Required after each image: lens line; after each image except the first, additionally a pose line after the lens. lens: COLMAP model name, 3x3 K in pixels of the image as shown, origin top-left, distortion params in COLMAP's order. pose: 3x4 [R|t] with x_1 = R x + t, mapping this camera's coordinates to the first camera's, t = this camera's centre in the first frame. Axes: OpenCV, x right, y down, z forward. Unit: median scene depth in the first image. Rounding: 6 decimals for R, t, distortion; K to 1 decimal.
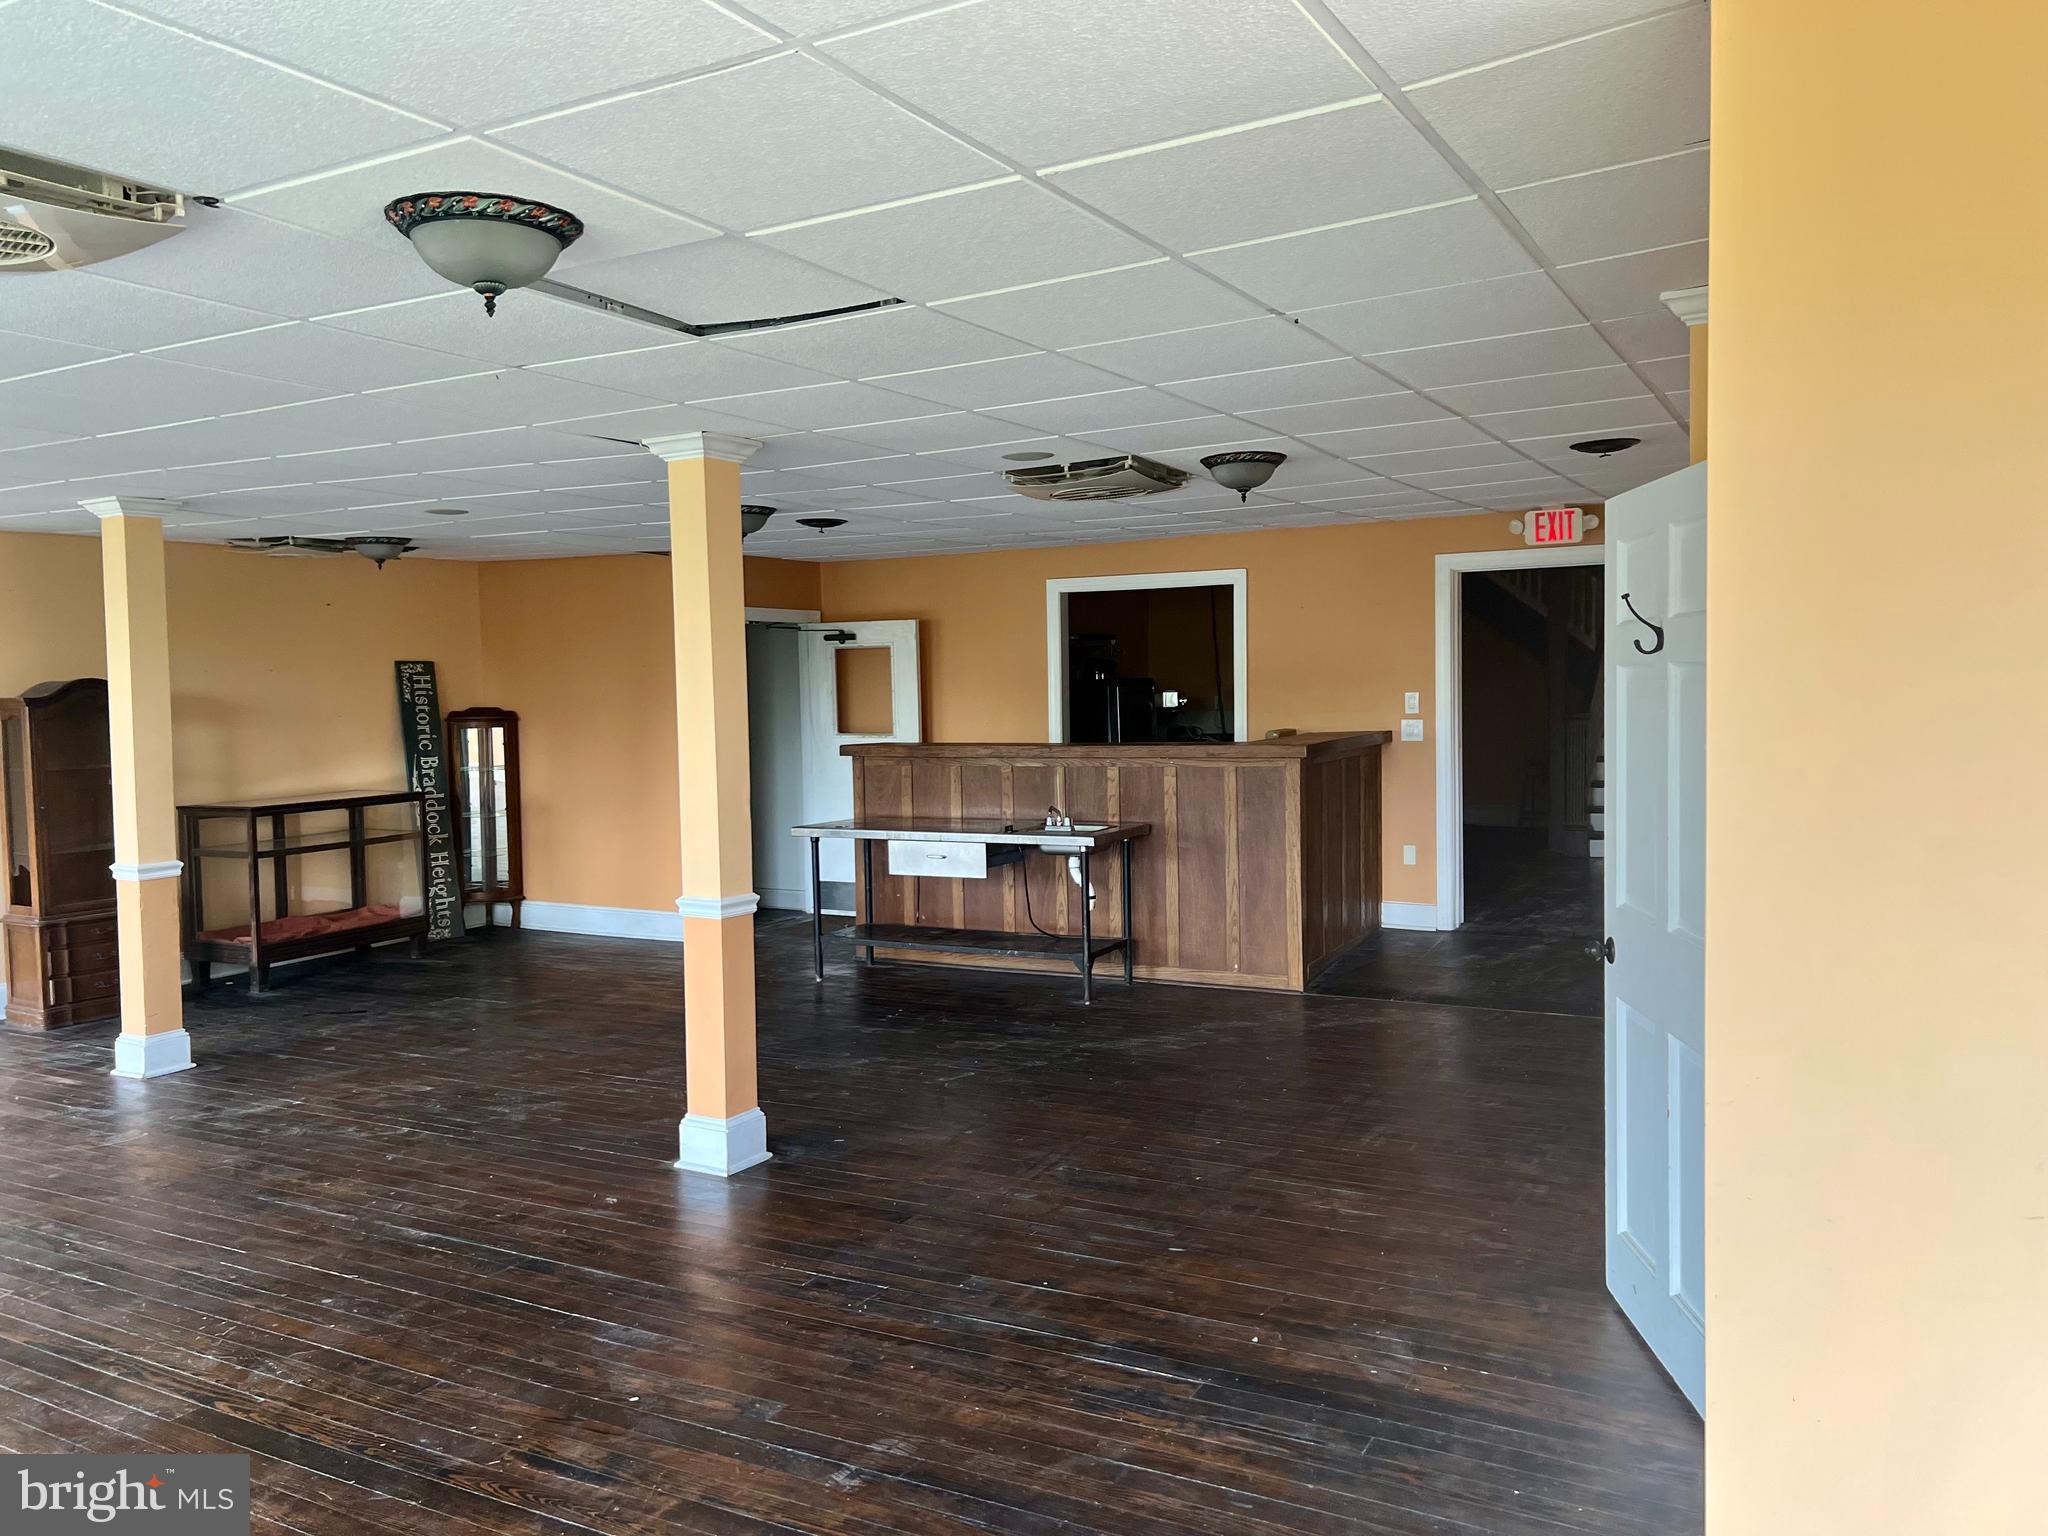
lens RADIAL K [[1545.4, 0, 1027.5], [0, 1545.4, 765.2], [0, 0, 1]] dist [0.066708, -0.067298]
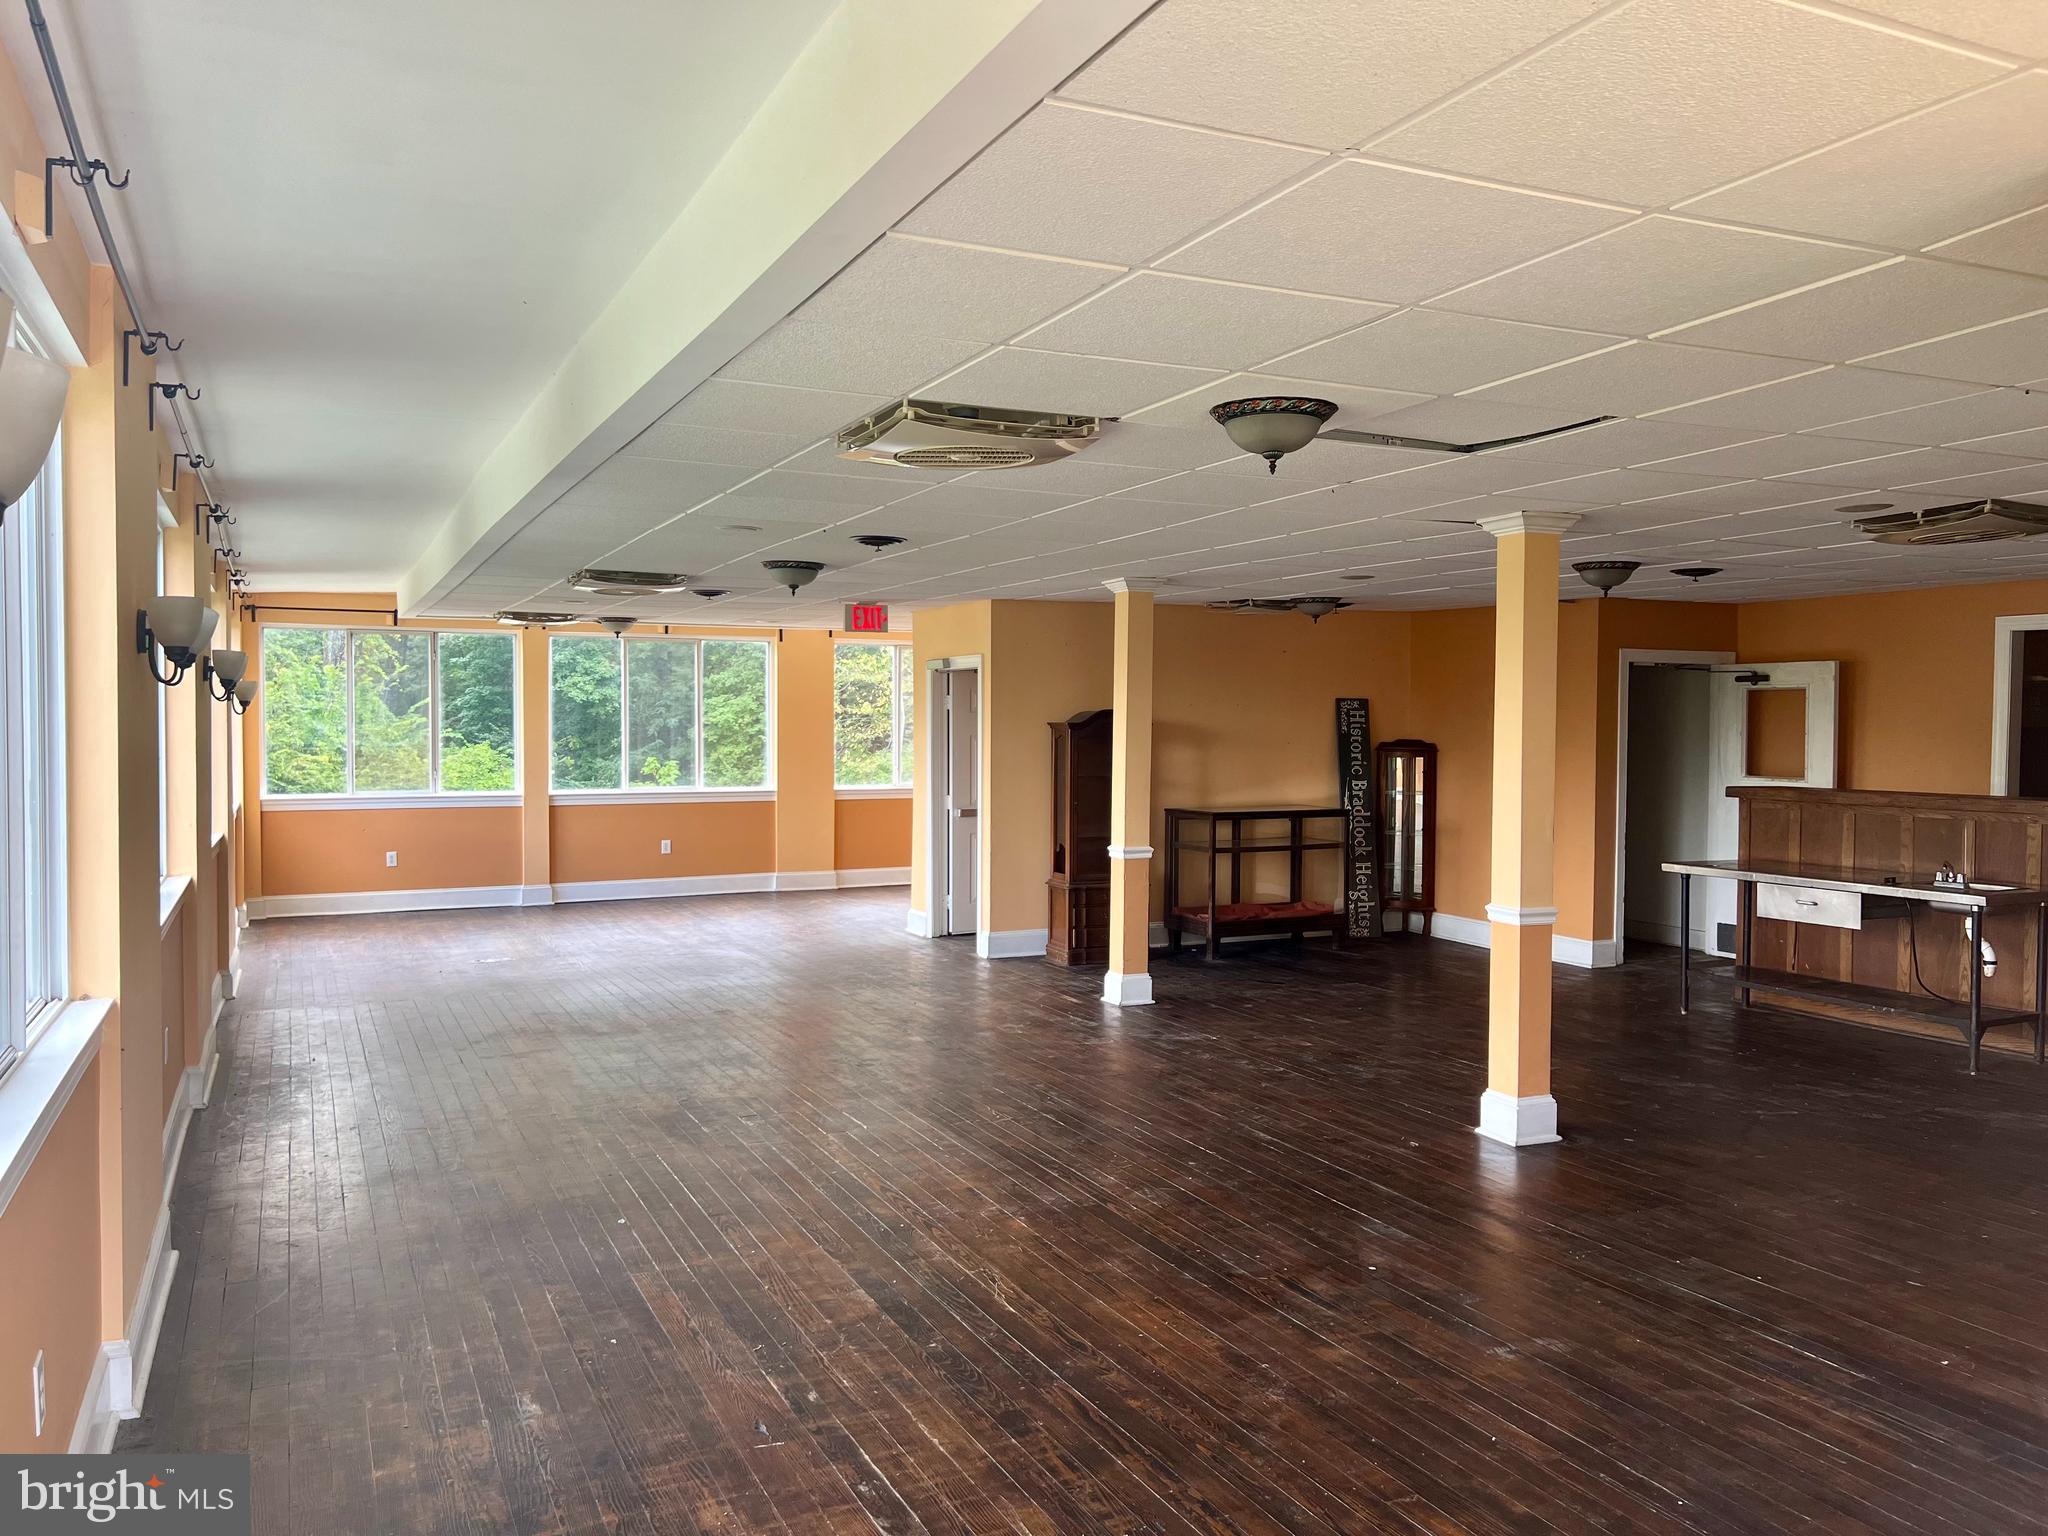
lens RADIAL K [[1556.6, 0, 1024.0], [0, 1556.6, 768.0], [0, 0, 1]] dist [0.106032, -0.102605]
pose [[0.807524, 0.041302, -0.588387, 0.152224], [-0.053130, 0.998584, -0.002822, 0.003179], [0.587437, 0.033540, 0.808574, -0.142288]]
